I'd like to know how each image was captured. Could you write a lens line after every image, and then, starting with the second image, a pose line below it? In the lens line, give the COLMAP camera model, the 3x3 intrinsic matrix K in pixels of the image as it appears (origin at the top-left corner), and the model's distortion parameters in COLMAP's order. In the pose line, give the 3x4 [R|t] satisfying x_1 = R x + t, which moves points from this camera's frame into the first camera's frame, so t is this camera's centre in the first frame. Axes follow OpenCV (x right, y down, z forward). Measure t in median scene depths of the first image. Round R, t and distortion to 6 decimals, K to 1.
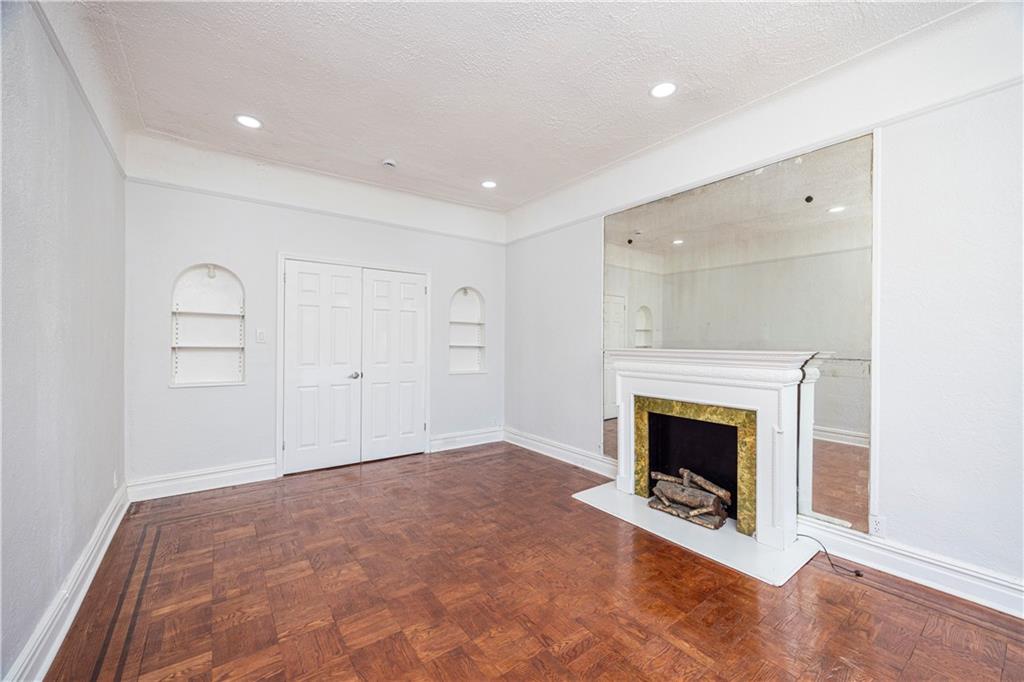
lens RADIAL K [[402.7, 0, 507.2], [0, 402.7, 342.7], [0, 0, 1]] dist [-0.001427, 0.000064]
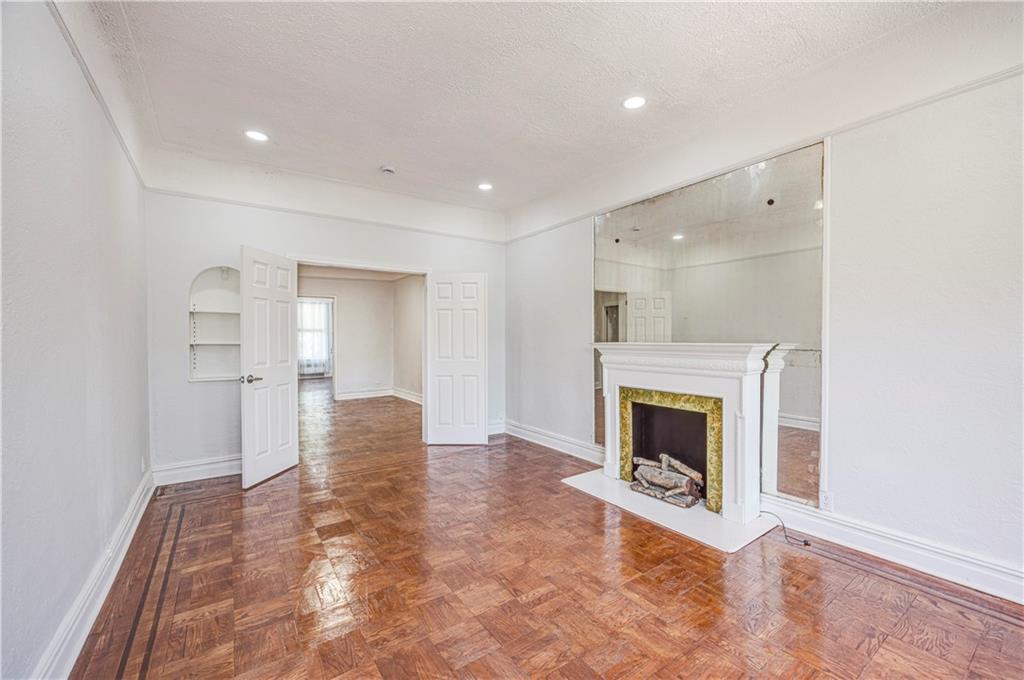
lens RADIAL K [[416.9, 0, 517.0], [0, 416.9, 345.5], [0, 0, 1]] dist [-0.000249, 0.000211]
pose [[0.999766, -0.007843, -0.020171, 0.085624], [0.008138, 0.999860, 0.014596, 0.005773], [0.020053, -0.014757, 0.999690, -0.129896]]
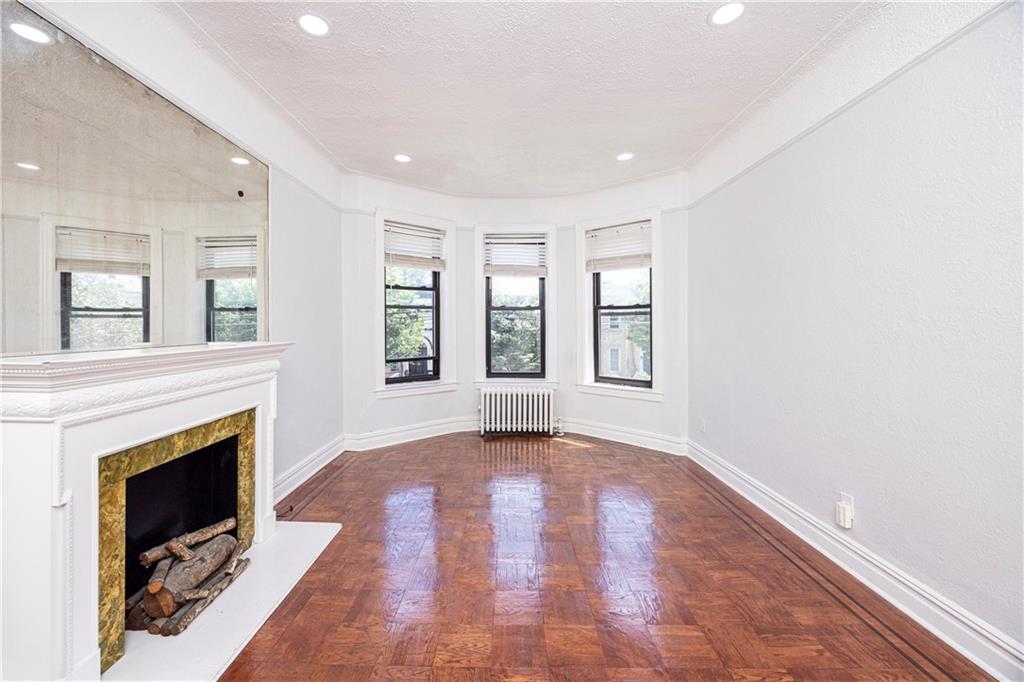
lens RADIAL K [[397.1, 0, 504.1], [0, 397.1, 325.4], [0, 0, 1]] dist [0.000784, 0.000136]
pose [[-0.795561, -0.006584, 0.605838, -0.386686], [-0.002447, 0.999968, 0.007654, -0.027793], [-0.605869, 0.004607, -0.795551, 1.341816]]
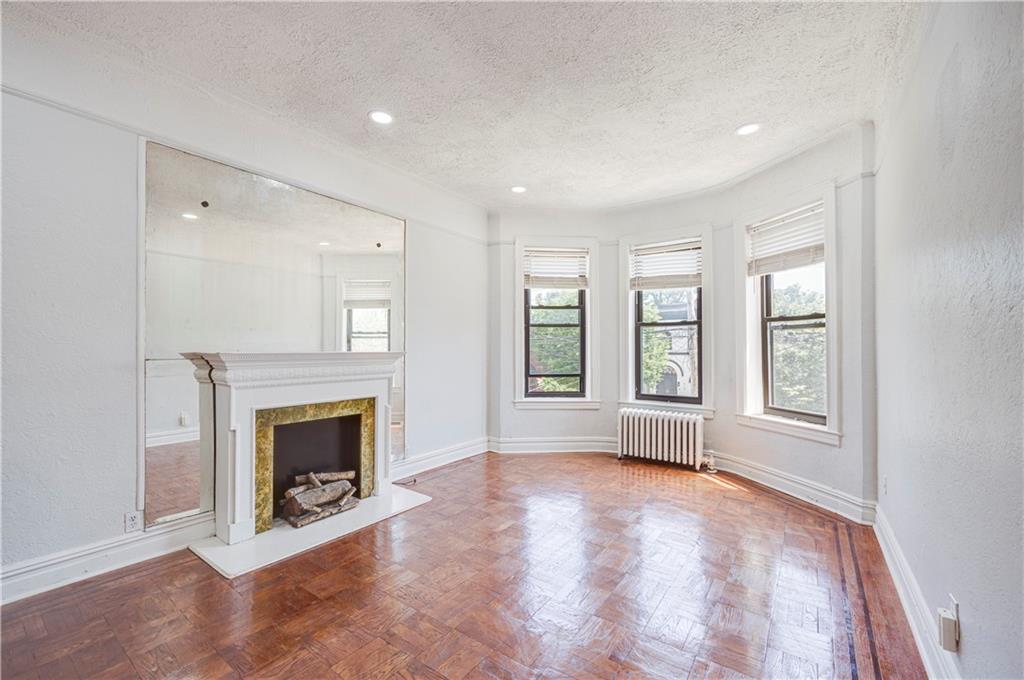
lens RADIAL K [[416.9, 0, 517.0], [0, 416.9, 345.5], [0, 0, 1]] dist [-0.000249, 0.000211]
pose [[-0.315964, 0.000849, 0.948771, -0.784744], [-0.002375, 0.999996, -0.001685, 0.003267], [-0.948768, -0.002786, -0.315960, 0.959725]]
